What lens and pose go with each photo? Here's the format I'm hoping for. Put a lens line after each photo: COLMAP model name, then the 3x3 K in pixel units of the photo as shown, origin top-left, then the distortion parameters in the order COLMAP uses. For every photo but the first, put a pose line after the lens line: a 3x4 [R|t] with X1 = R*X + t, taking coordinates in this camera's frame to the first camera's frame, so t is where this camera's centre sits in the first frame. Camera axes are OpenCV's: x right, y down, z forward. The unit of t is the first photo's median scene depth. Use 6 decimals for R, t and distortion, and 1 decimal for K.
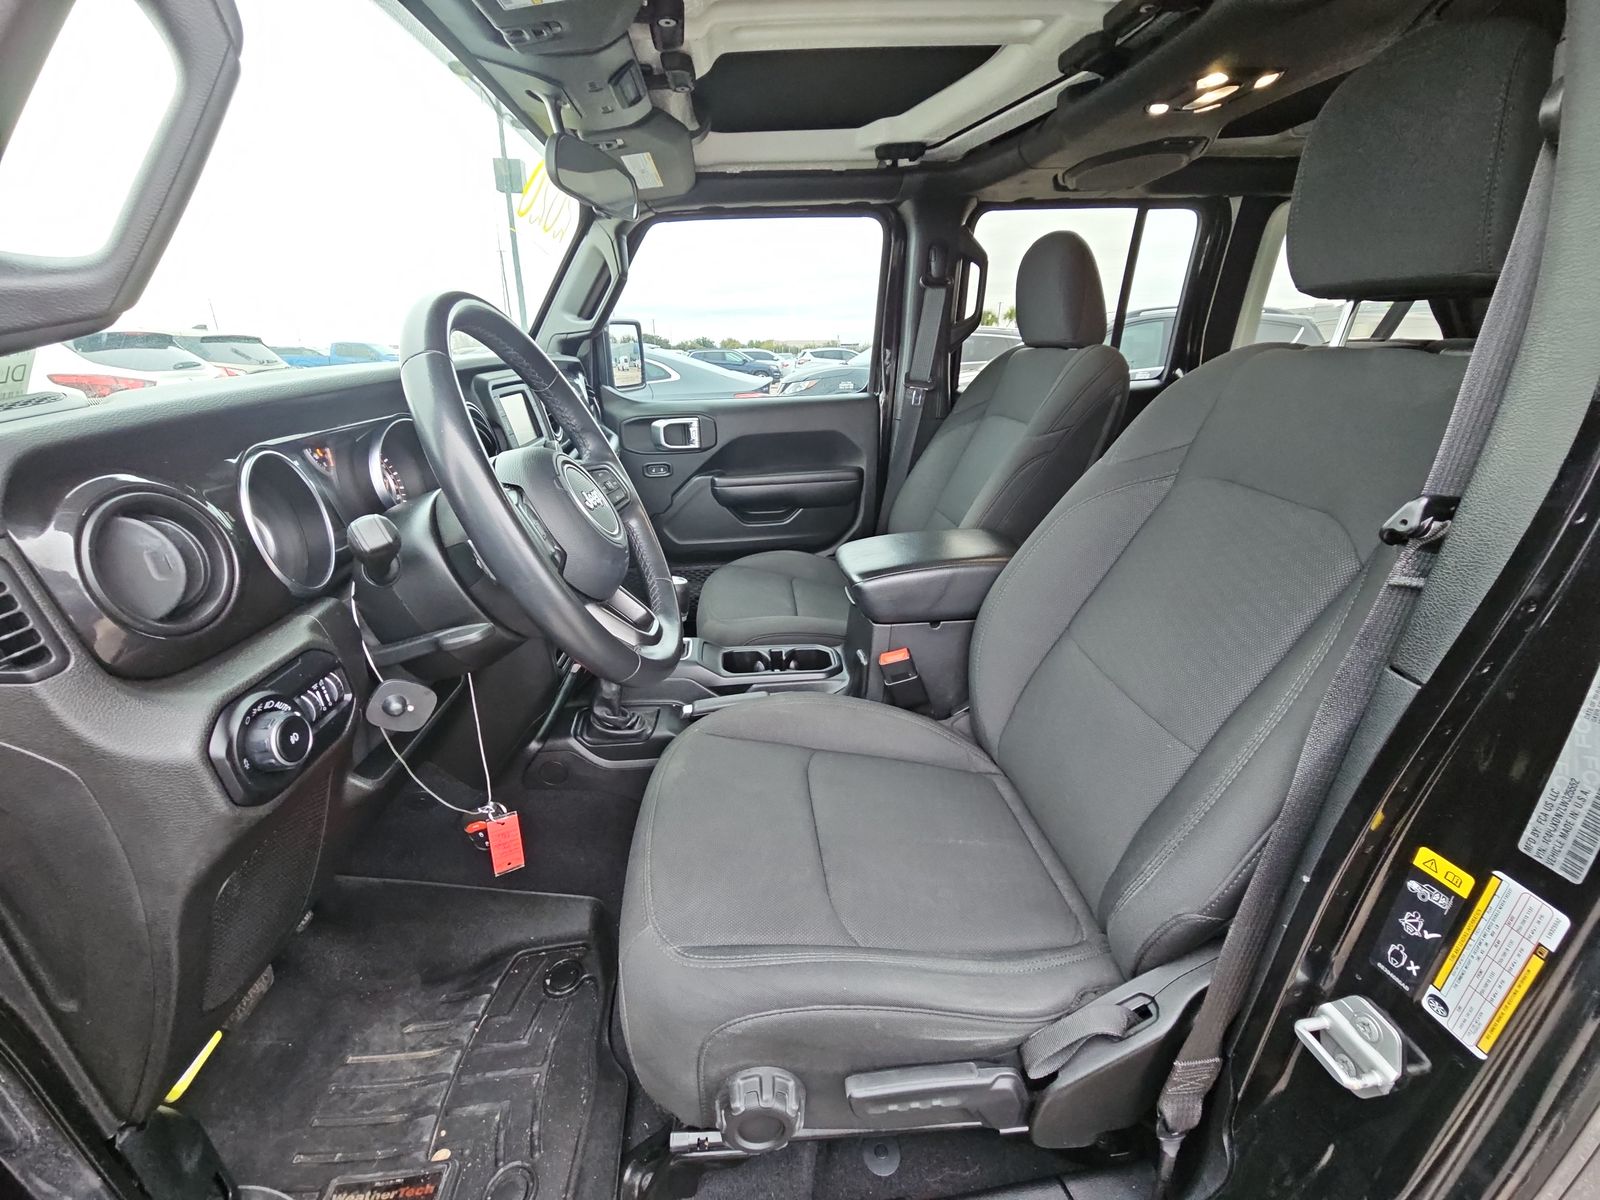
lens RADIAL K [[660.9, 0, 796.9], [0, 660.9, 602.9], [0, 0, 1]] dist [0.000161, -0.000179]
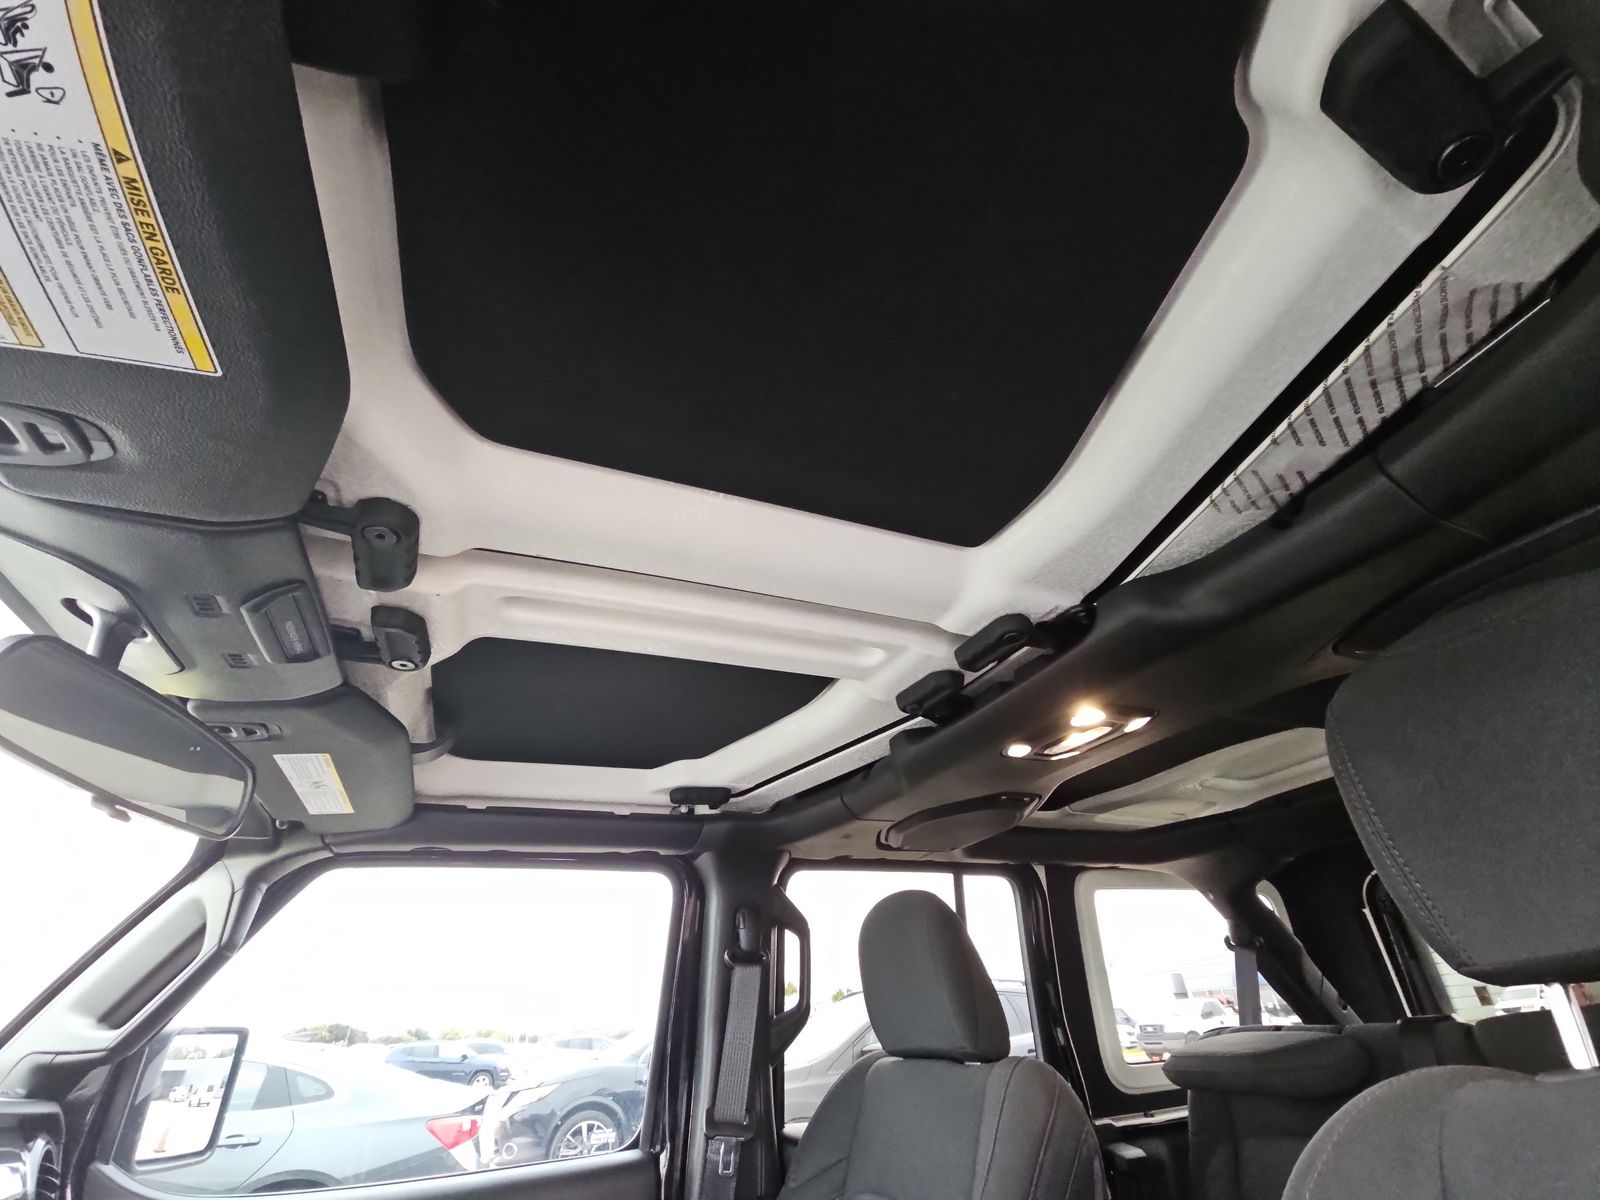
lens RADIAL K [[660.9, 0, 796.9], [0, 660.9, 602.9], [0, 0, 1]] dist [0.000161, -0.000179]
pose [[0.949281, 0.145404, 0.278787, 0.005552], [0.139914, 0.598690, -0.788667, -0.157669], [-0.281582, 0.787673, 0.547981, 0.319162]]
